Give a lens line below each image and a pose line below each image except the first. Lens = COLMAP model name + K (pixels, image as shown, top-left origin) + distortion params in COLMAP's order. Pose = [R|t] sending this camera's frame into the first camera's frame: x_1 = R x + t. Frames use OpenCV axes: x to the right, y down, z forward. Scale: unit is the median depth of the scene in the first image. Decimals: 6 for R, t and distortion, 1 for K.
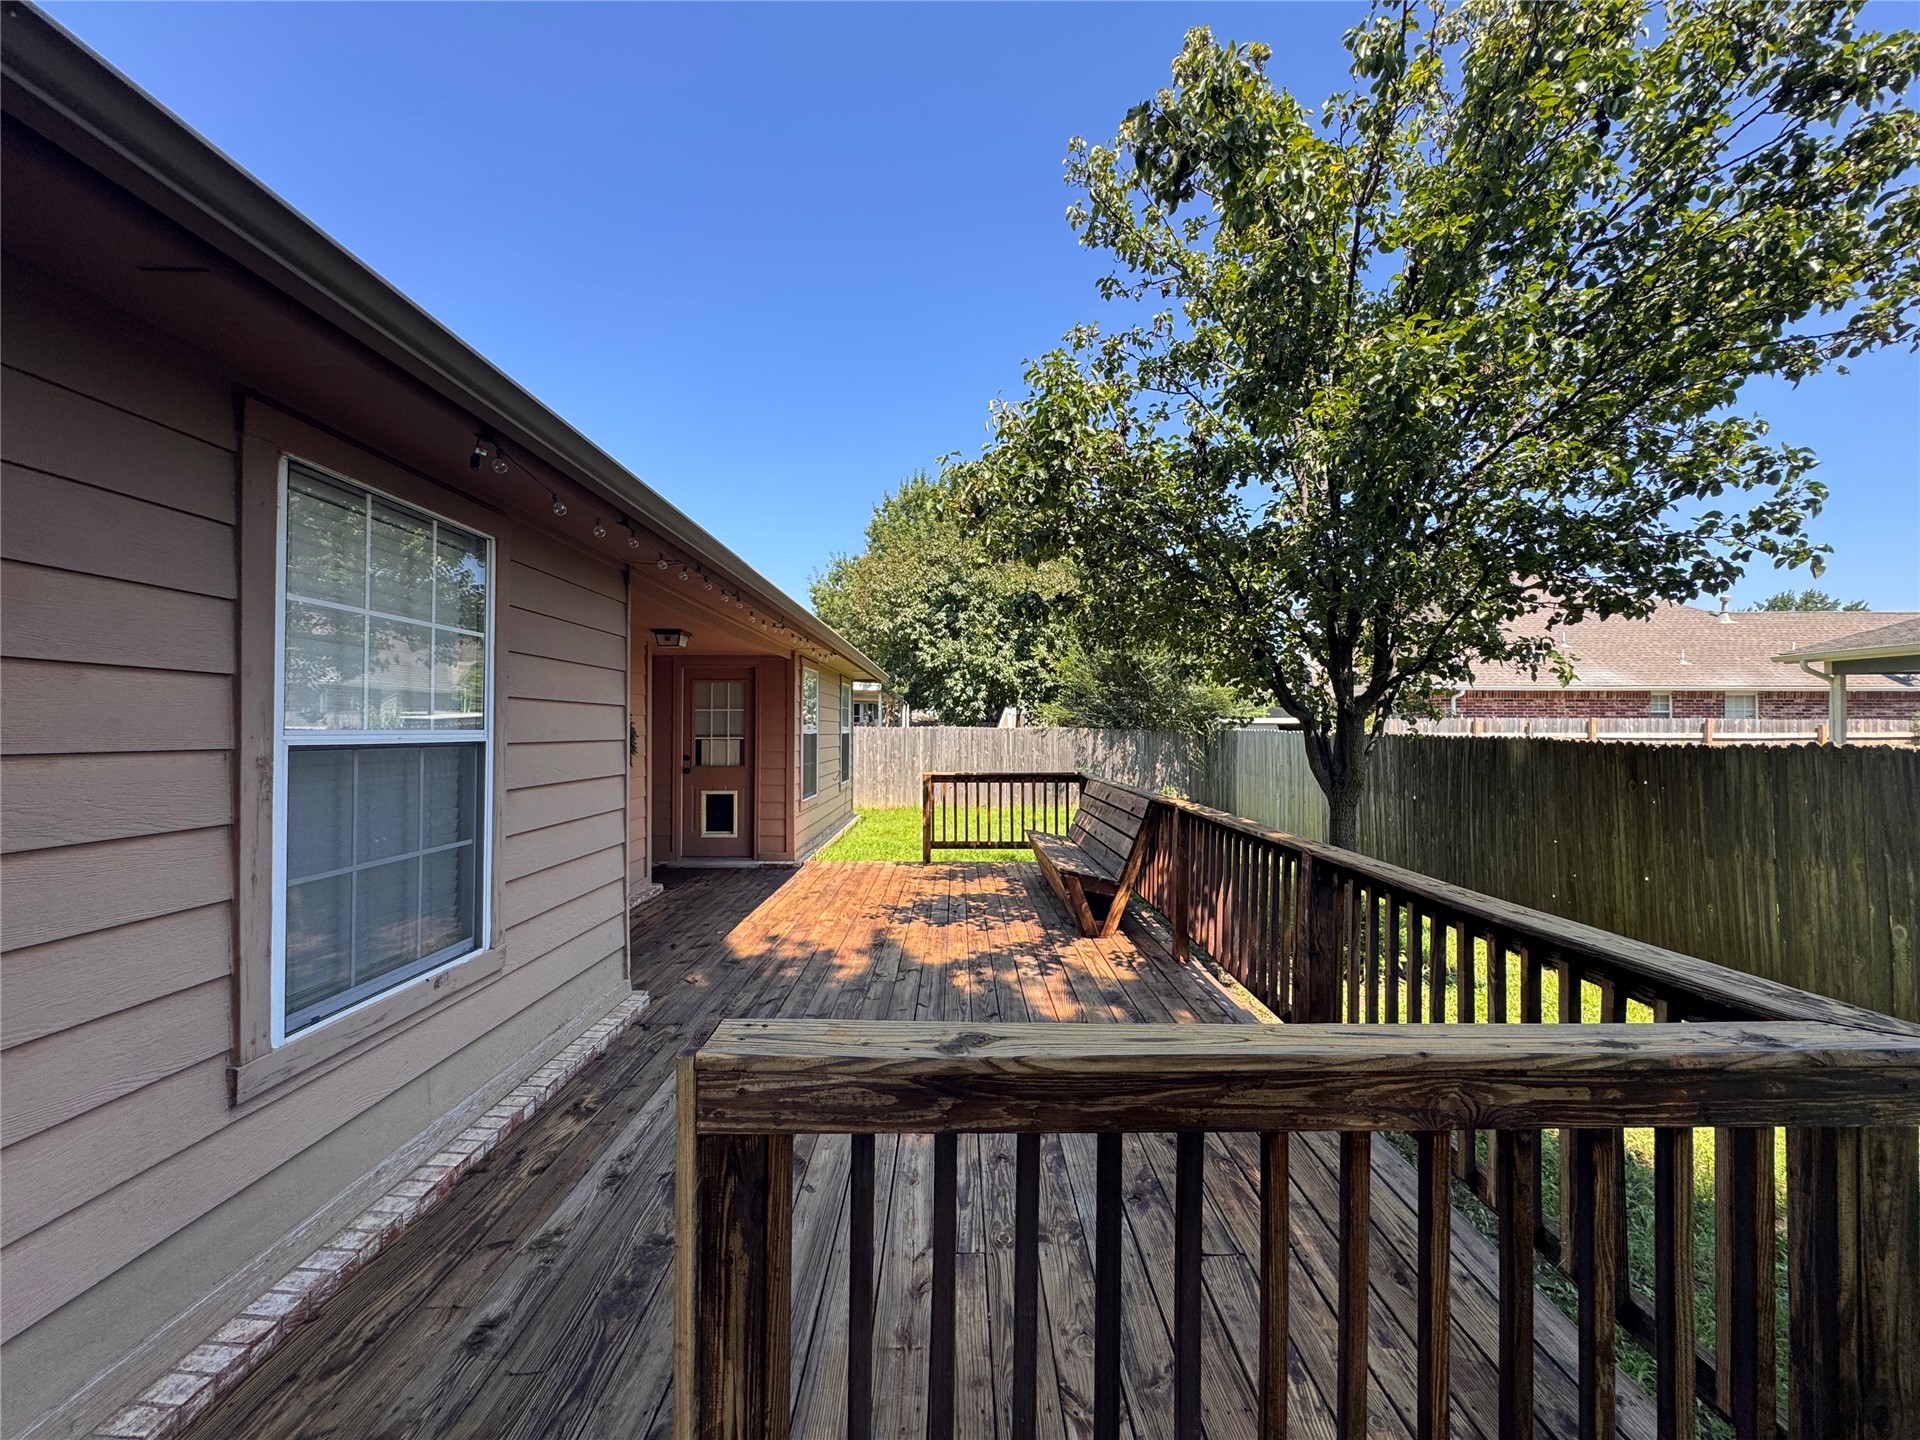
lens RADIAL K [[765.9, 0, 958.5], [0, 765.9, 722.4], [0, 0, 1]] dist [-0.001005, -0.000419]
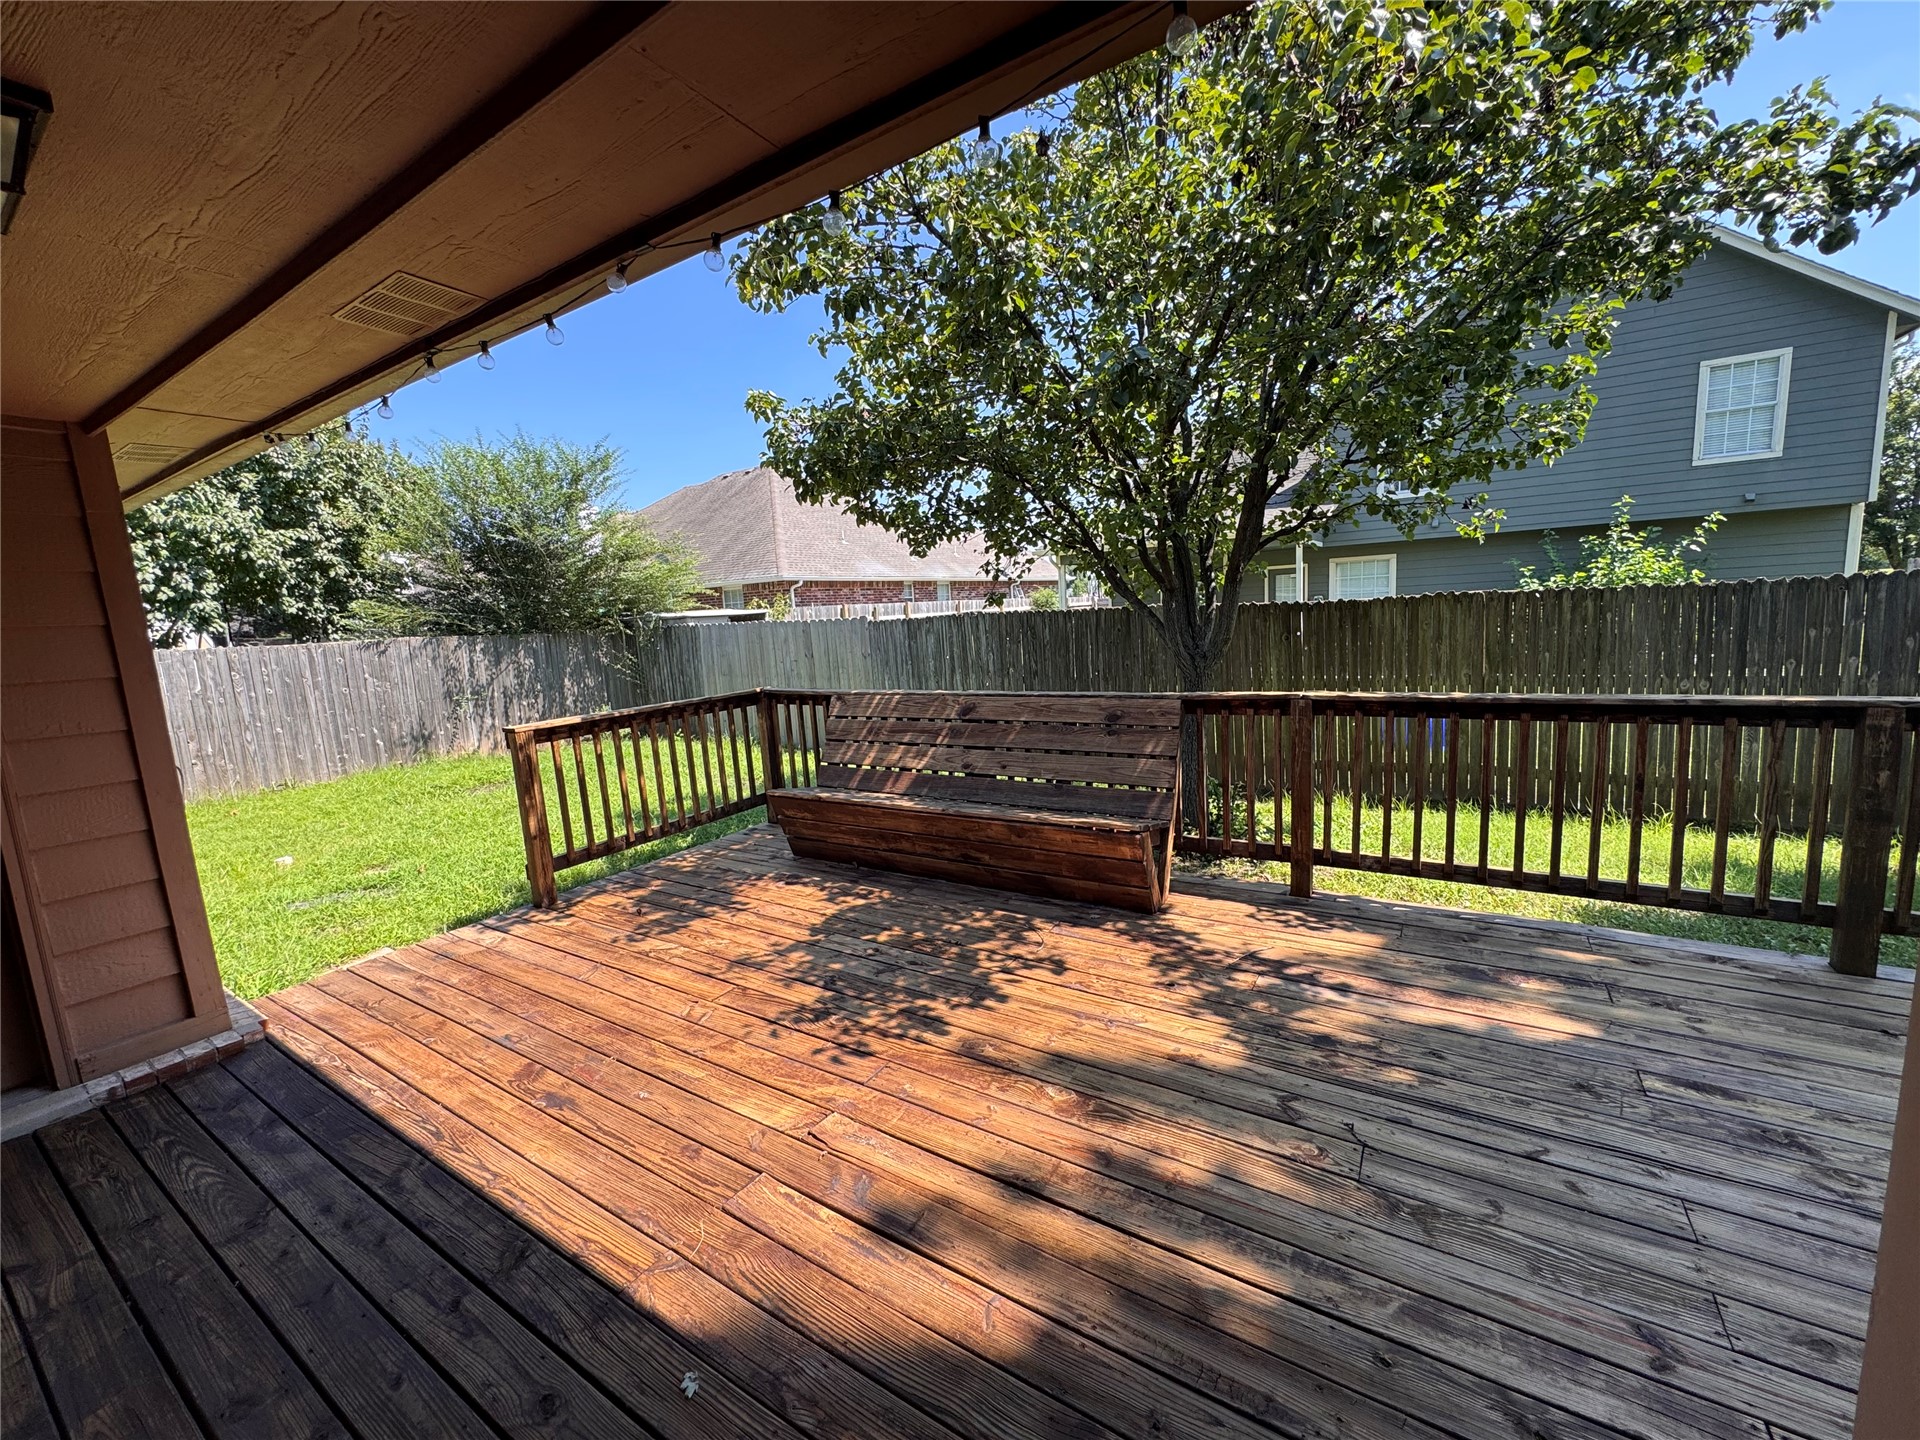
lens RADIAL K [[765.9, 0, 958.5], [0, 765.9, 722.4], [0, 0, 1]] dist [-0.001005, -0.000419]
pose [[0.543648, -0.155149, 0.824849, -0.154641], [0.050173, 0.987016, 0.152583, 0.001809], [-0.837812, -0.041567, 0.544374, 0.269962]]
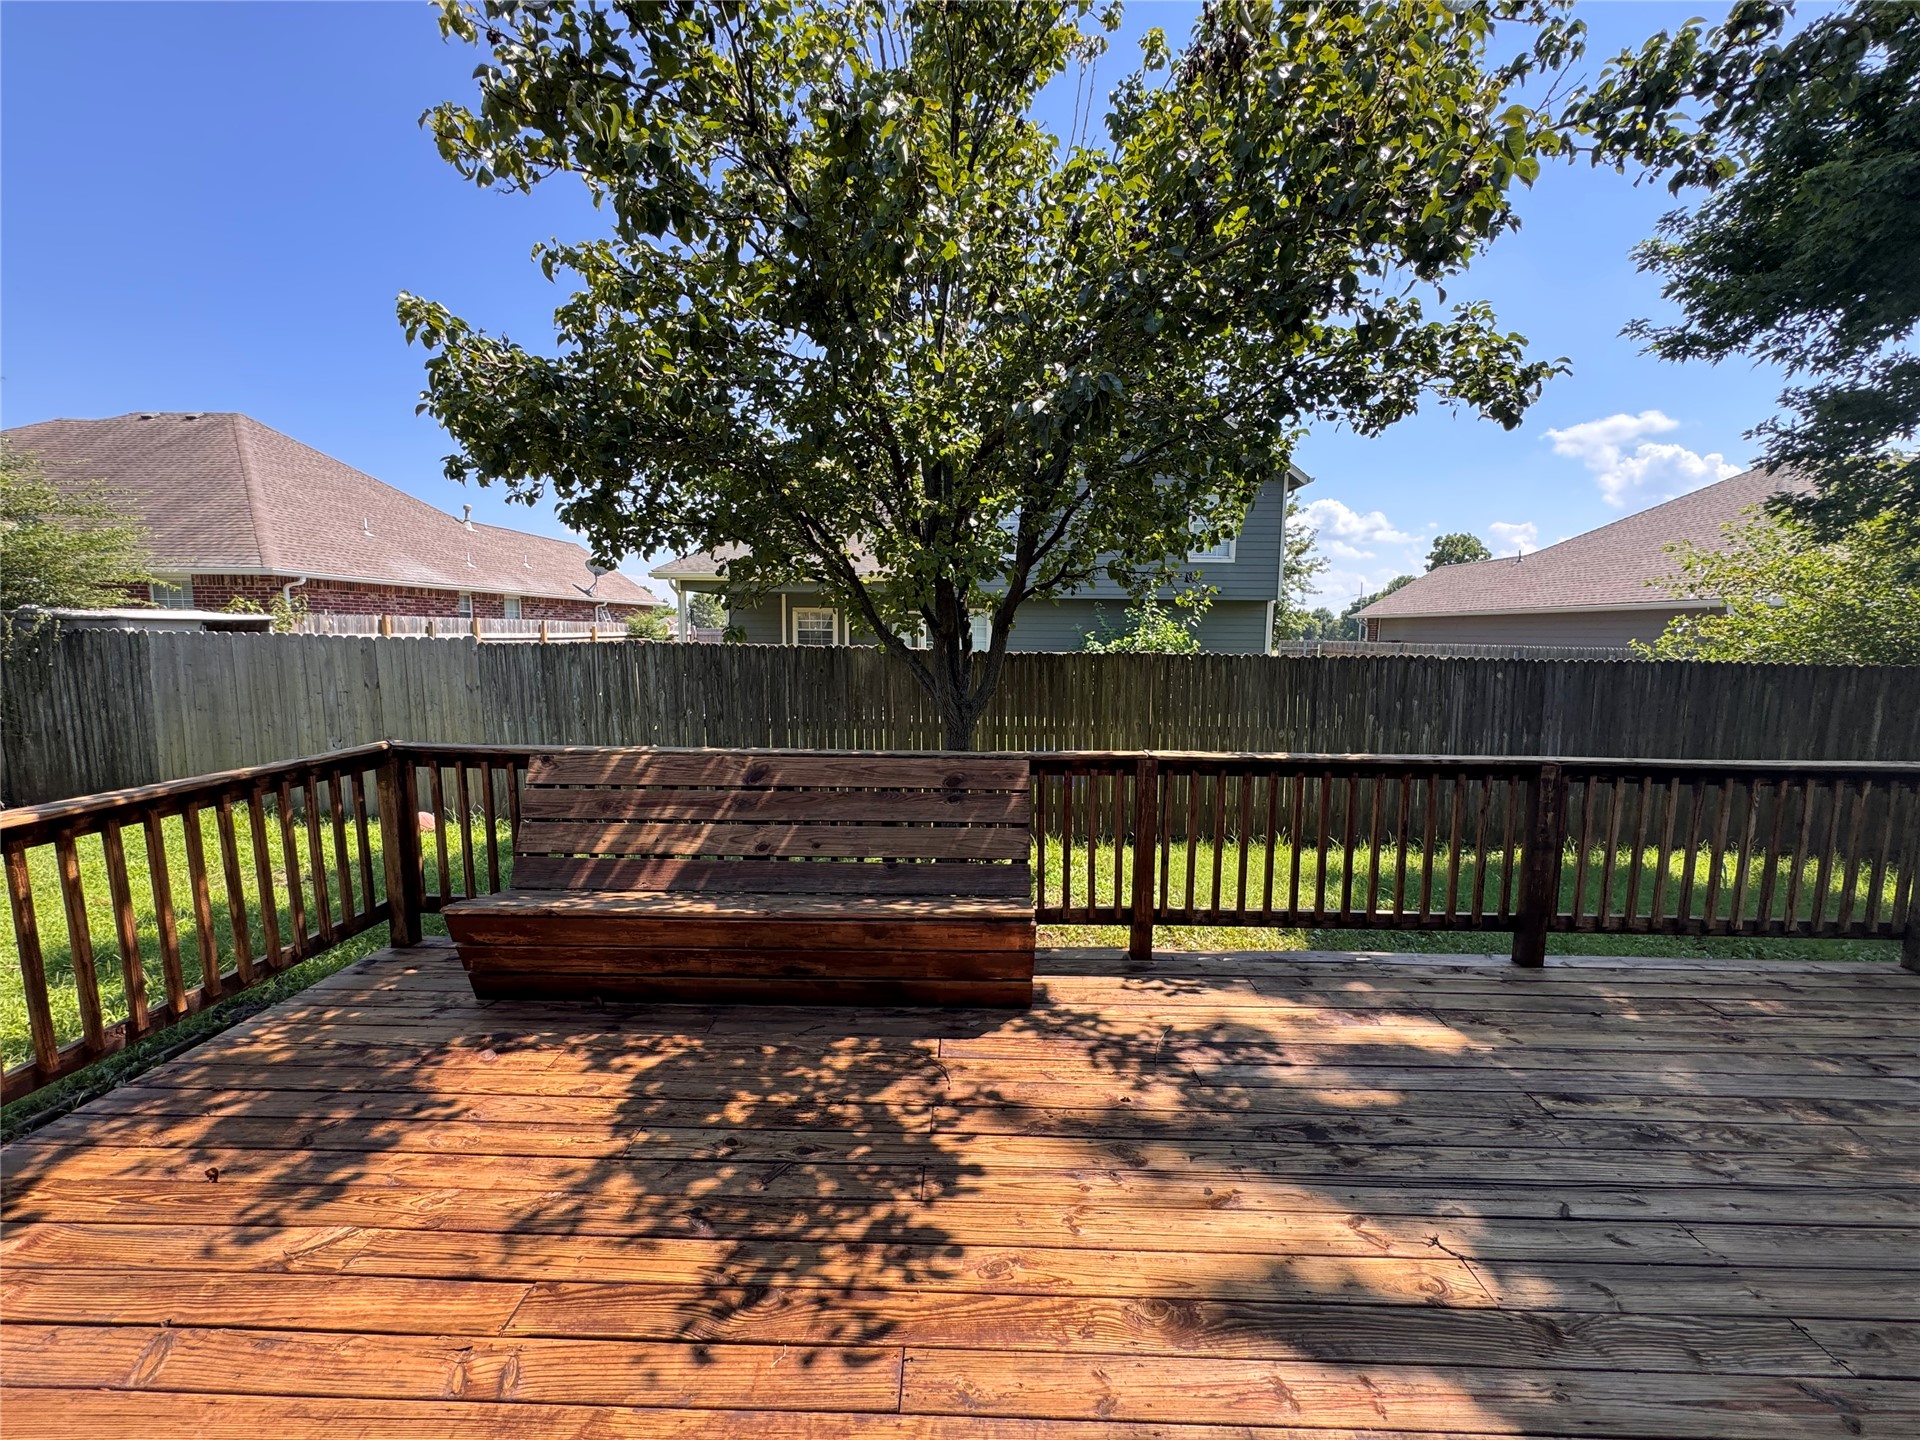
lens RADIAL K [[772.3, 0, 960.0], [0, 772.3, 720.0], [0, 0, 1]] dist [-0.001709, 0.000125]
pose [[0.028245, -0.114954, 0.992969, -0.135822], [-0.019951, 0.993103, 0.115537, -0.002246], [-0.999402, -0.023075, 0.025757, 0.365028]]
